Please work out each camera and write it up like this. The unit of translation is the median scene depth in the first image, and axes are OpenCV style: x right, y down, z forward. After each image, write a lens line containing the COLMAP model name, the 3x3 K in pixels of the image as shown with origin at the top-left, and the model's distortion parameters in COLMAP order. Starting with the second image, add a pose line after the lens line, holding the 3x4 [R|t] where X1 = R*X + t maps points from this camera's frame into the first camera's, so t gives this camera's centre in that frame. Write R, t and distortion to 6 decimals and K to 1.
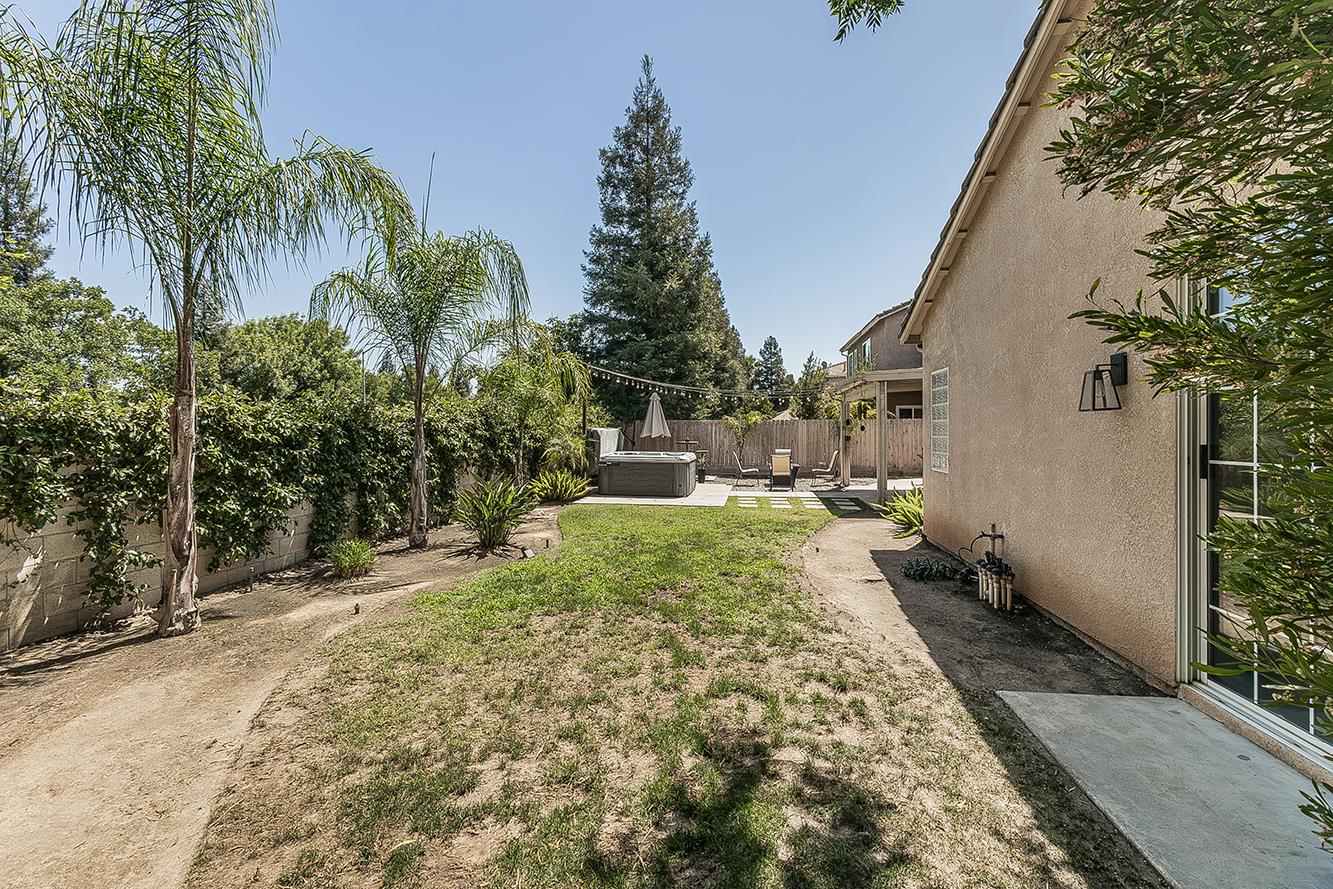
lens RADIAL K [[564.6, 0, 654.3], [0, 564.6, 435.1], [0, 0, 1]] dist [0.005542, 0.000045]
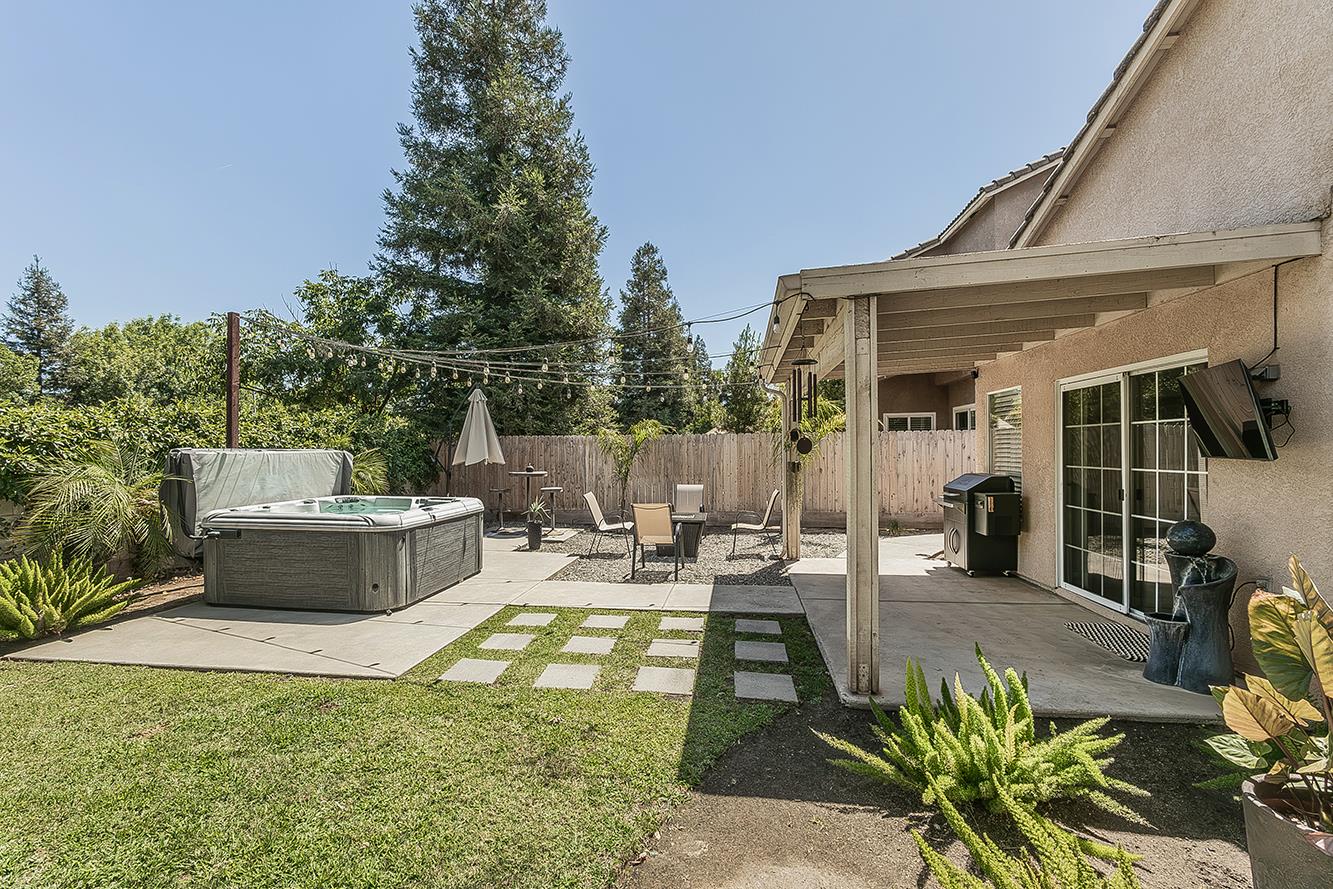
lens RADIAL K [[564.6, 0, 647.7], [0, 564.6, 456.2], [0, 0, 1]] dist [0.005542, 0.000045]
pose [[0.999810, -0.005569, 0.018683, 0.169085], [0.005594, 0.999984, -0.001273, -0.003433], [-0.018676, 0.001378, 0.999825, 0.415269]]
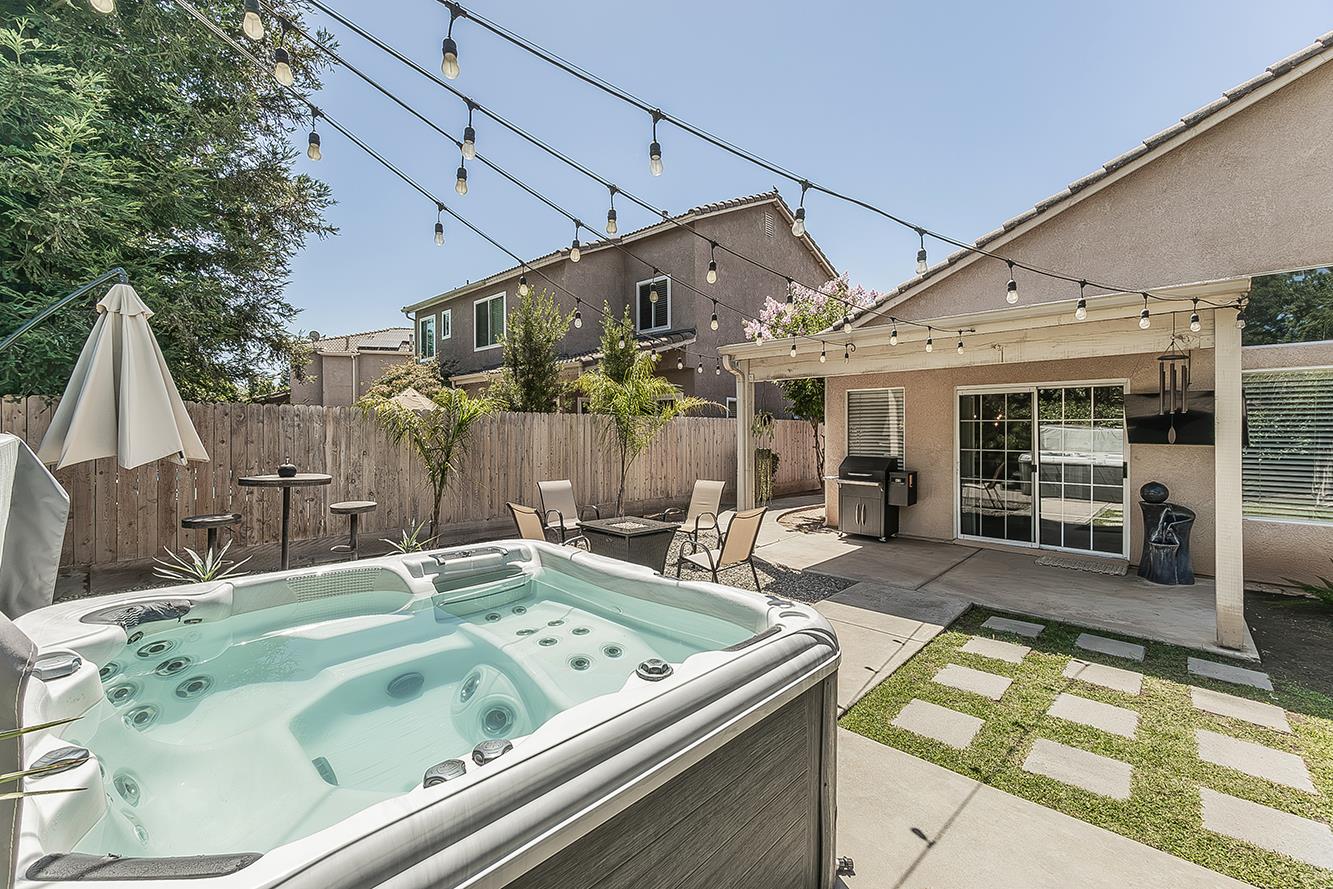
lens RADIAL K [[564.6, 0, 665.6], [0, 564.6, 440.1], [0, 0, 1]] dist [0.005542, 0.000045]
pose [[0.549008, -0.009616, 0.835762, -0.077544], [0.004893, 0.999954, 0.008291, -0.008672], [-0.835803, -0.000463, 0.549030, 0.683224]]
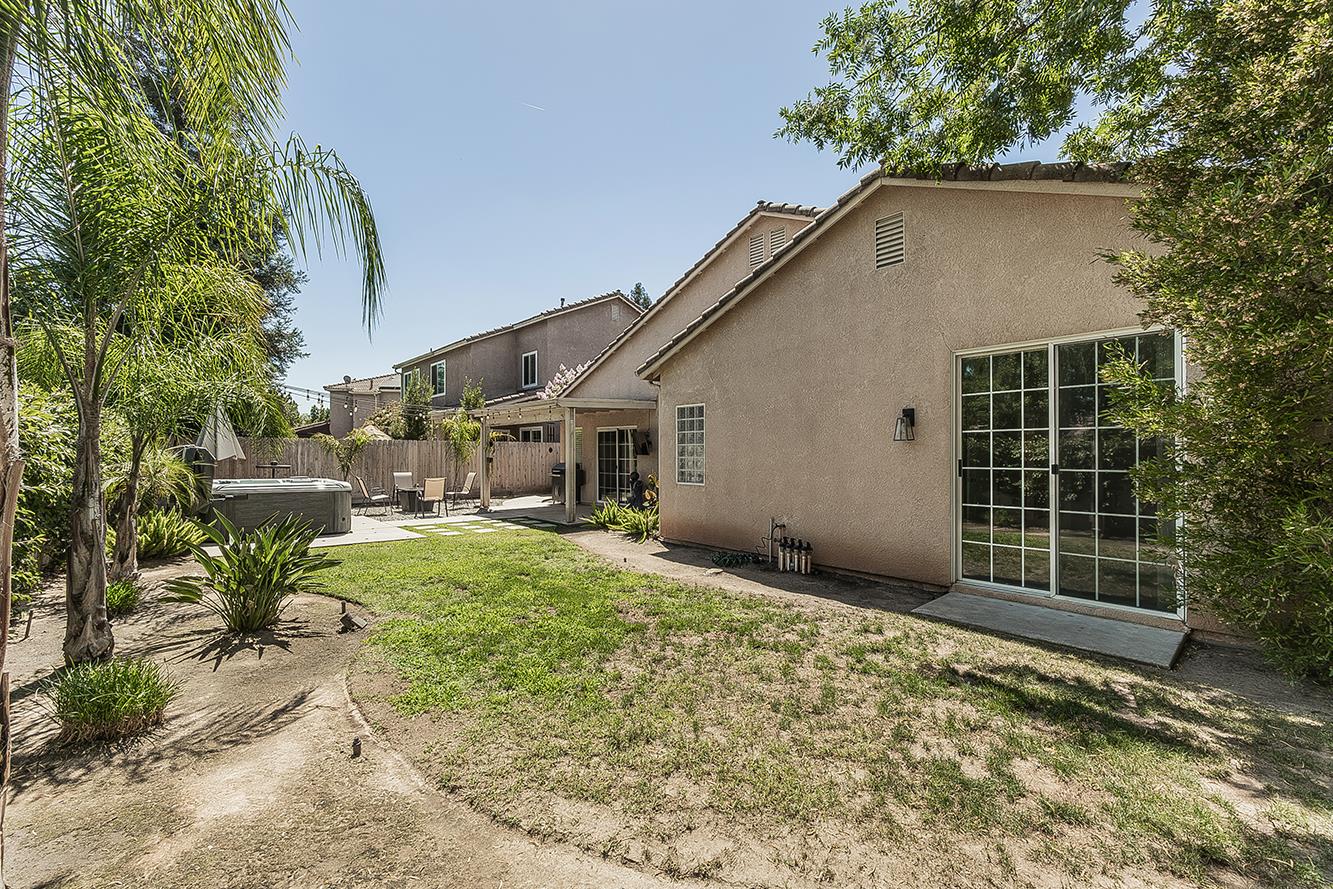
lens RADIAL K [[564.6, 0, 663.6], [0, 564.6, 462.7], [0, 0, 1]] dist [0.005542, 0.000045]
pose [[0.622212, -0.007306, 0.782815, -0.216436], [0.000962, 0.999963, 0.008569, 0.001641], [-0.782848, -0.004579, 0.622196, 0.105116]]
